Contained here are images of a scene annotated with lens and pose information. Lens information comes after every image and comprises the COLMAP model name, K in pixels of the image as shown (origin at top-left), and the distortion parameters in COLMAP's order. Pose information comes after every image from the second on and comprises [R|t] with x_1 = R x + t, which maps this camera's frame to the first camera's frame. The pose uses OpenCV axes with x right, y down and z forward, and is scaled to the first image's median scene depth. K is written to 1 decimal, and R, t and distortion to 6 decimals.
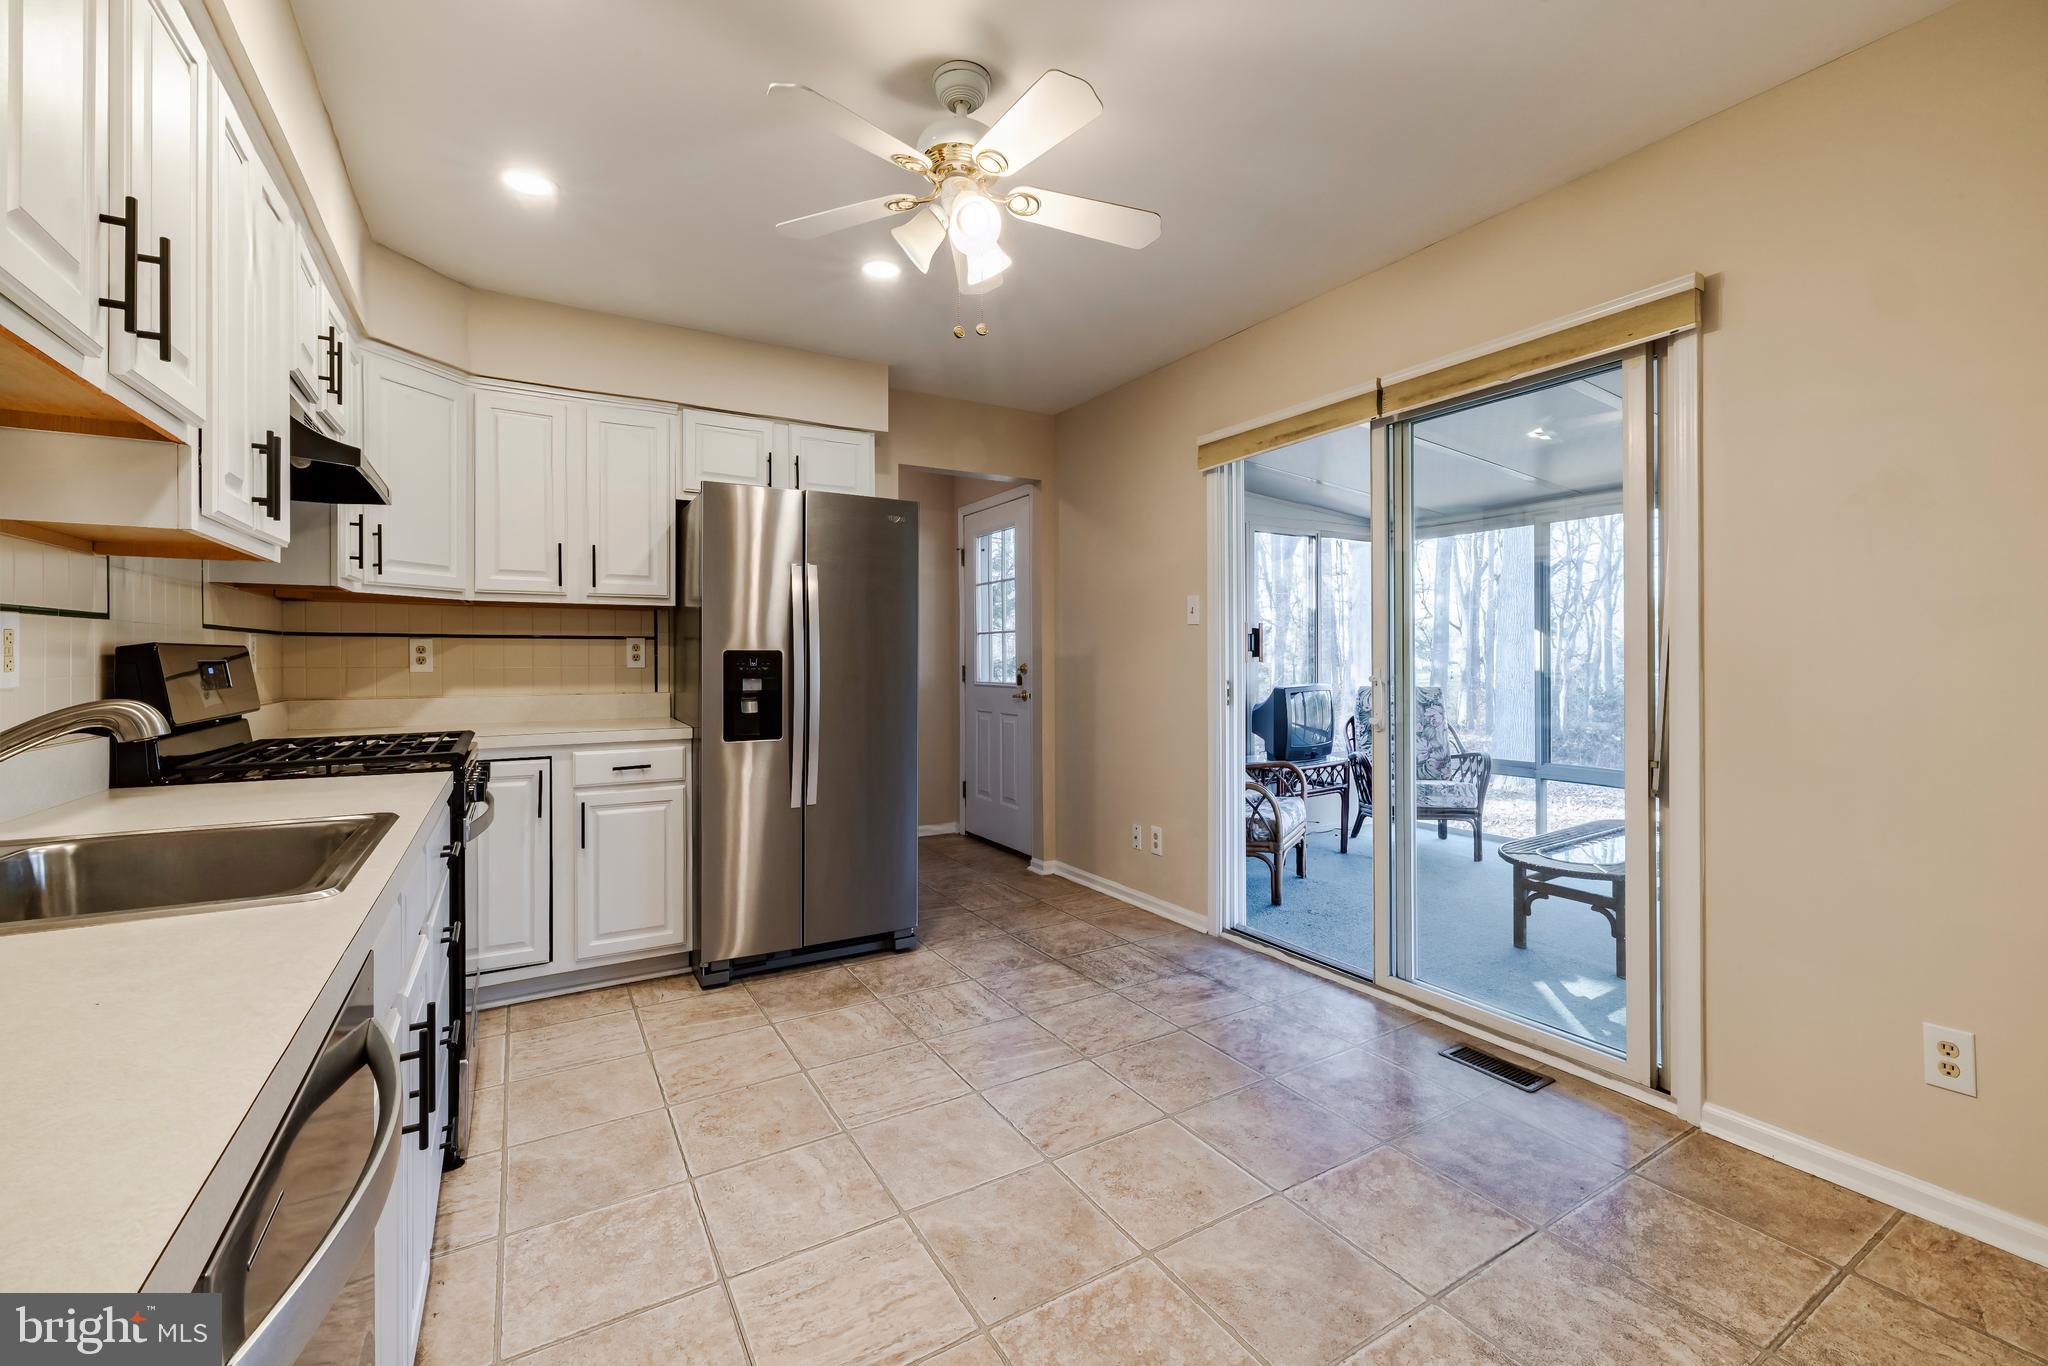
lens RADIAL K [[851.7, 0, 1024.3], [0, 851.7, 669.9], [0, 0, 1]] dist [0.001714, 0.000032]
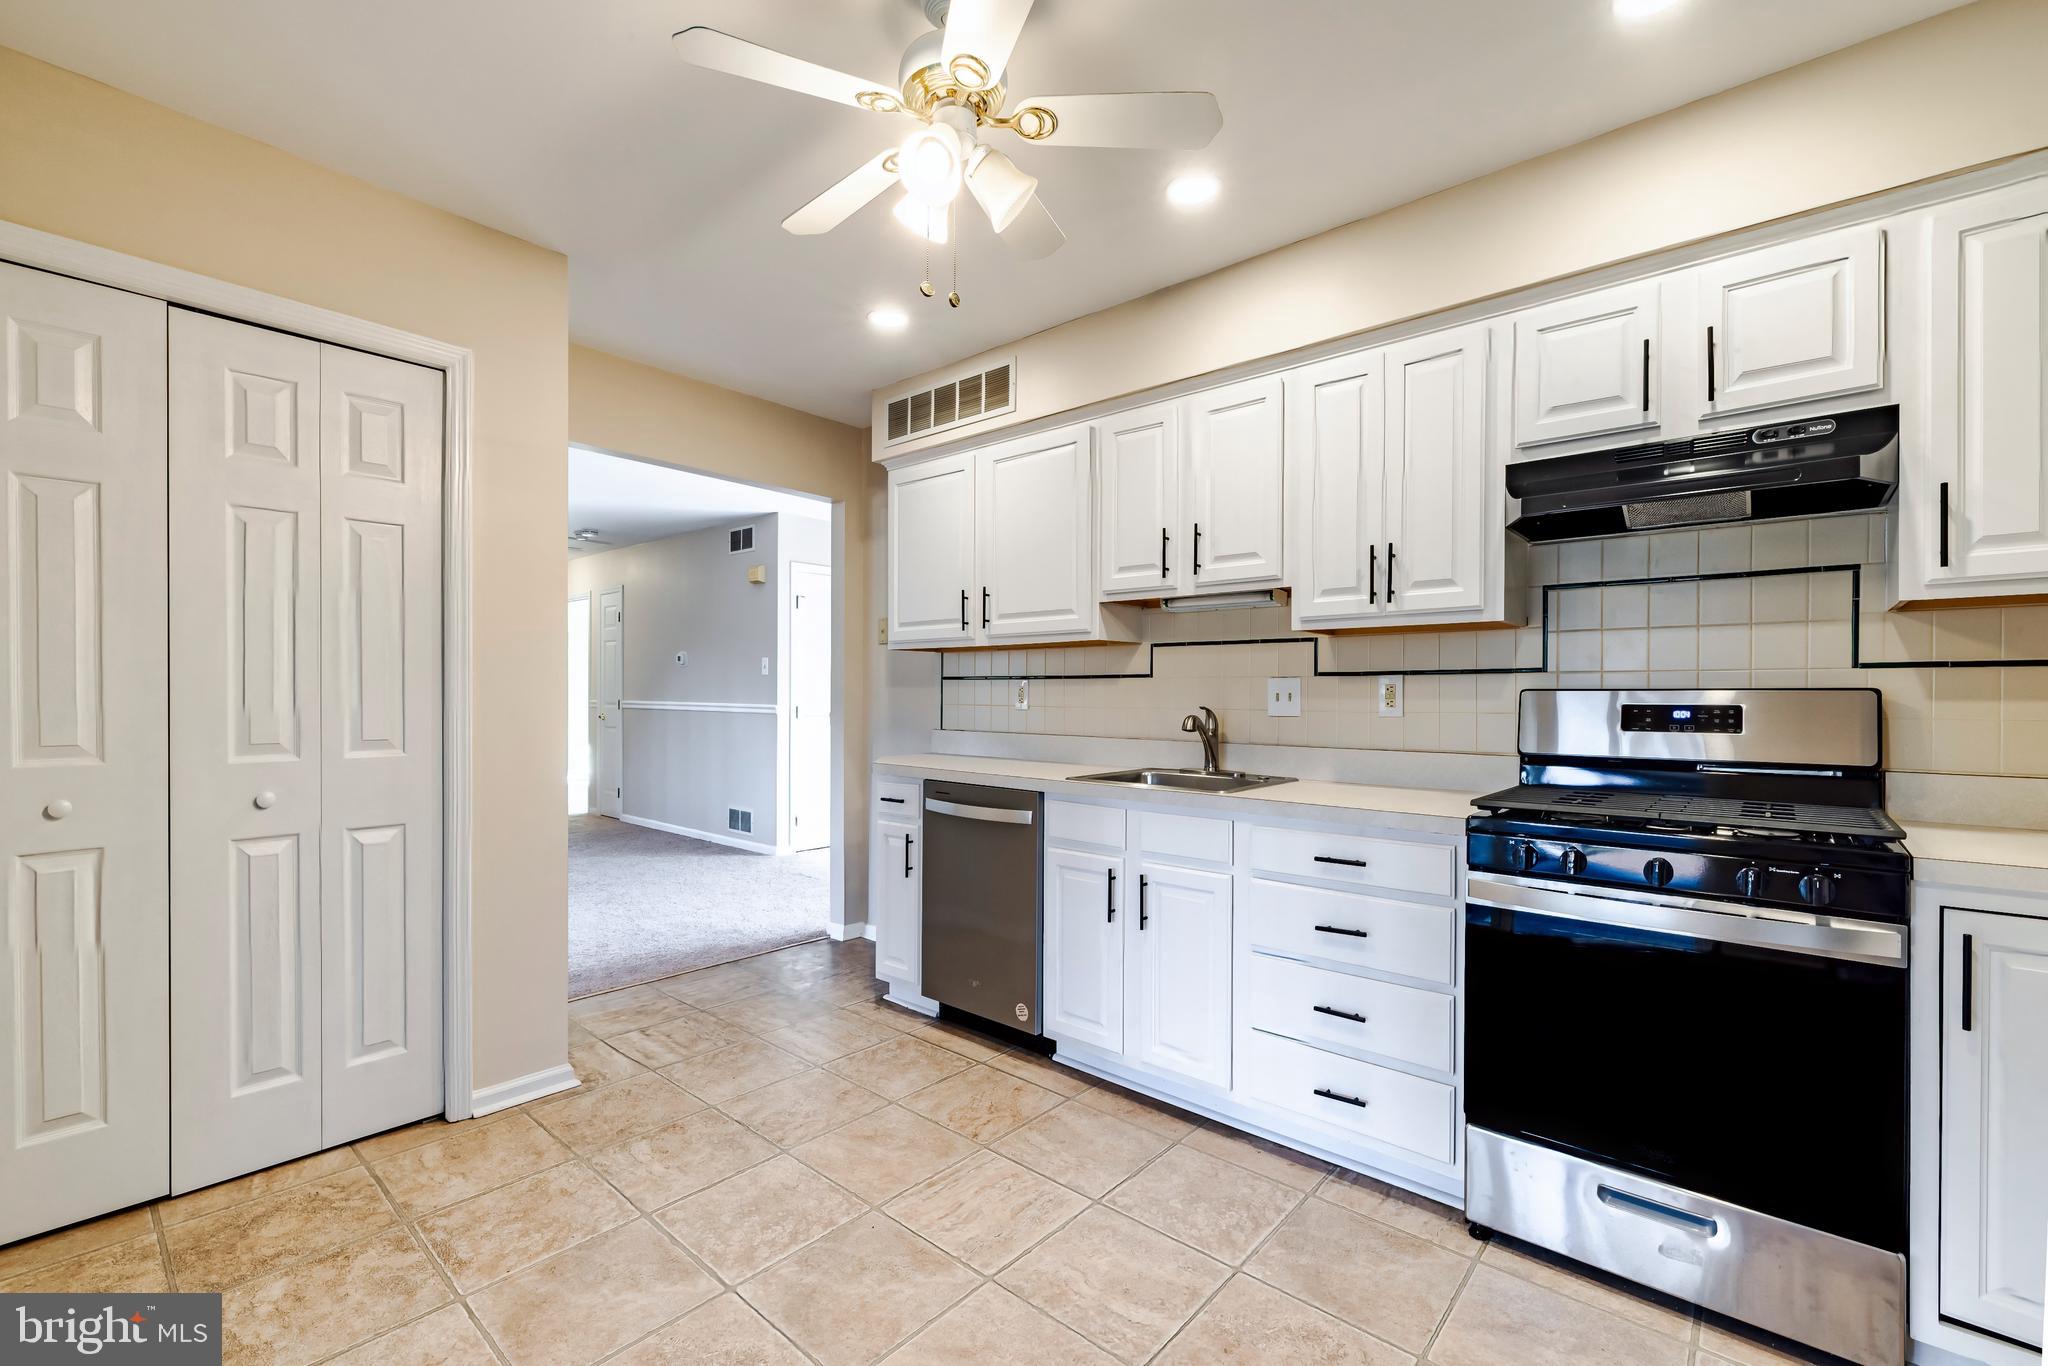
lens RADIAL K [[851.7, 0, 1016.0], [0, 851.7, 693.6], [0, 0, 1]] dist [0.001714, 0.000032]
pose [[-0.952412, -0.004054, -0.304788, 0.068487], [-0.006100, 0.999965, 0.005763, -0.014123], [0.304754, 0.007348, -0.952403, 1.054074]]
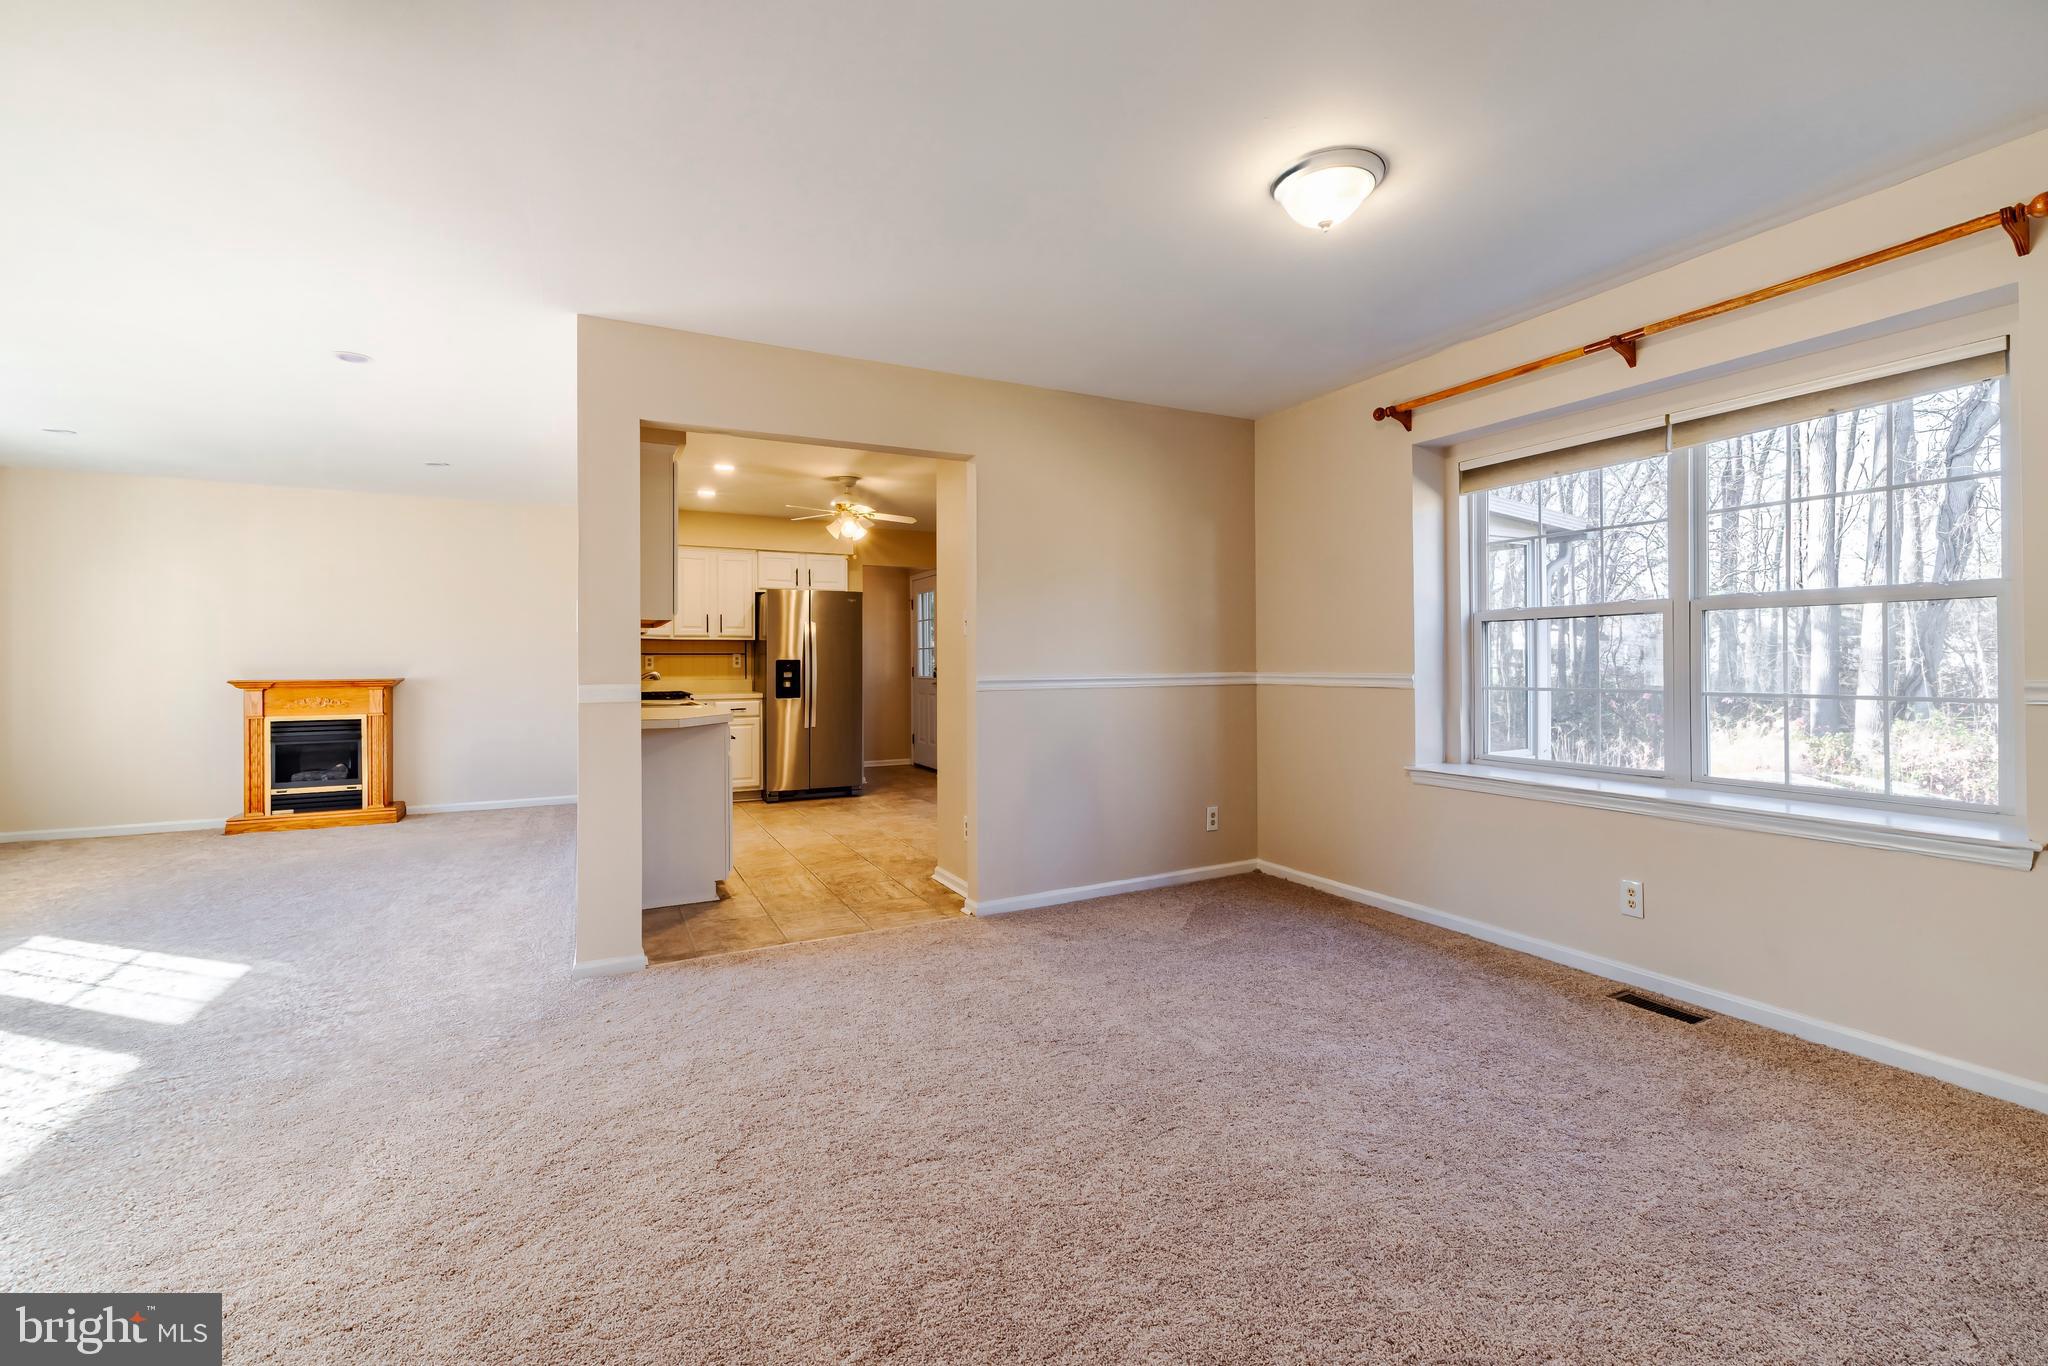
lens RADIAL K [[851.7, 0, 1027.3], [0, 851.7, 671.6], [0, 0, 1]] dist [0.001714, 0.000032]
pose [[0.998549, 0.001629, -0.053830, 0.459230], [-0.001692, 0.999998, -0.001129, 0.009684], [0.053828, 0.001218, 0.998549, -1.294662]]
